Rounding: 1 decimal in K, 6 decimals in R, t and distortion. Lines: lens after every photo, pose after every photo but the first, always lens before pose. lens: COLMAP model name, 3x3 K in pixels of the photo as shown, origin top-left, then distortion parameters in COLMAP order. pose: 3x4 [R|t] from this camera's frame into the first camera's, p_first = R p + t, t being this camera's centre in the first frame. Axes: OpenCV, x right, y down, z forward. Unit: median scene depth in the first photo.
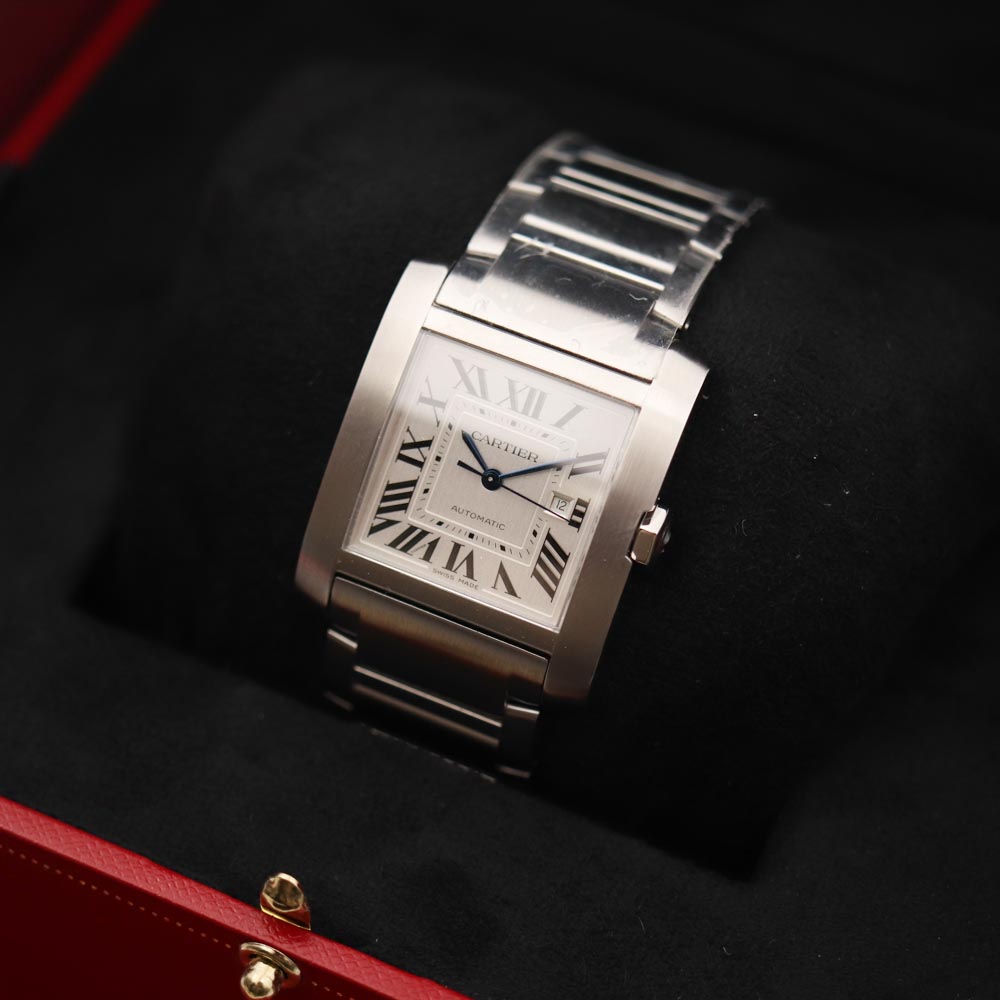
lens RADIAL K [[2477.4, 0, 500.0], [0, 2477.4, 500.0], [0, 0, 1]] dist [-0.048284, -0.688665]
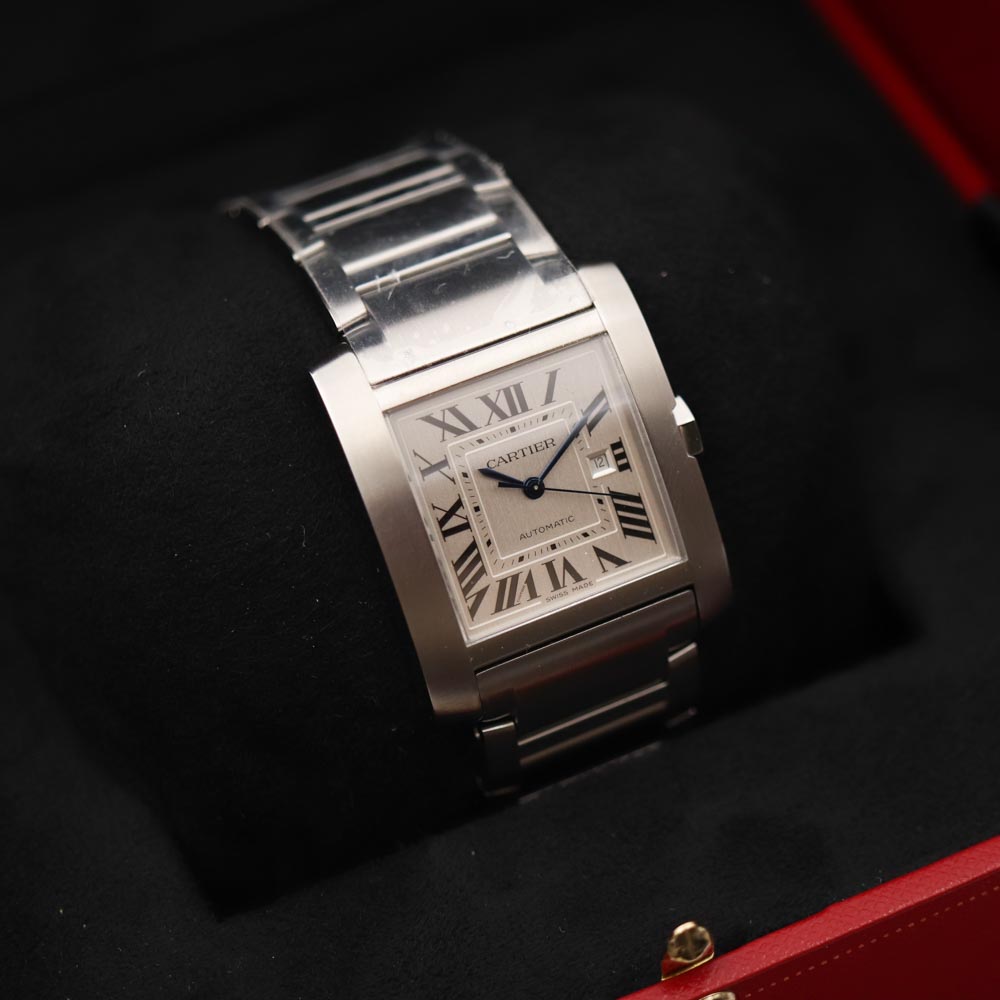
lens RADIAL K [[2477.4, 0, 500.0], [0, 2477.4, 500.0], [0, 0, 1]] dist [-0.048284, -0.688665]
pose [[0.668661, -0.634259, 0.388082, -0.387579], [0.631653, 0.759886, 0.153583, -0.160421], [-0.392310, 0.142439, 0.908738, 0.127483]]
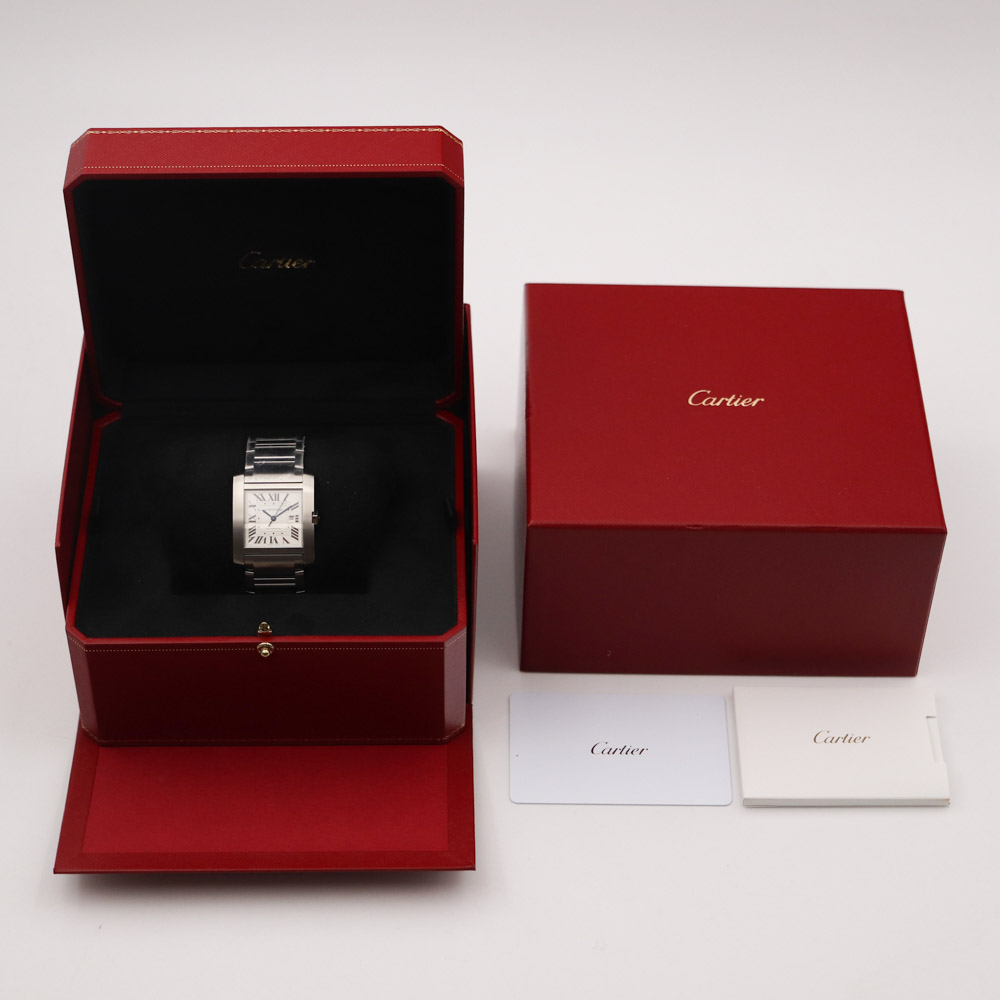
lens RADIAL K [[2477.4, 0, 500.0], [0, 2477.4, 500.0], [0, 0, 1]] dist [-0.048284, -0.688665]
pose [[0.903084, -0.326629, 0.278843, -0.783827], [0.359509, 0.930139, -0.074796, 0.397221], [-0.234932, 0.167793, 0.957420, -2.953708]]
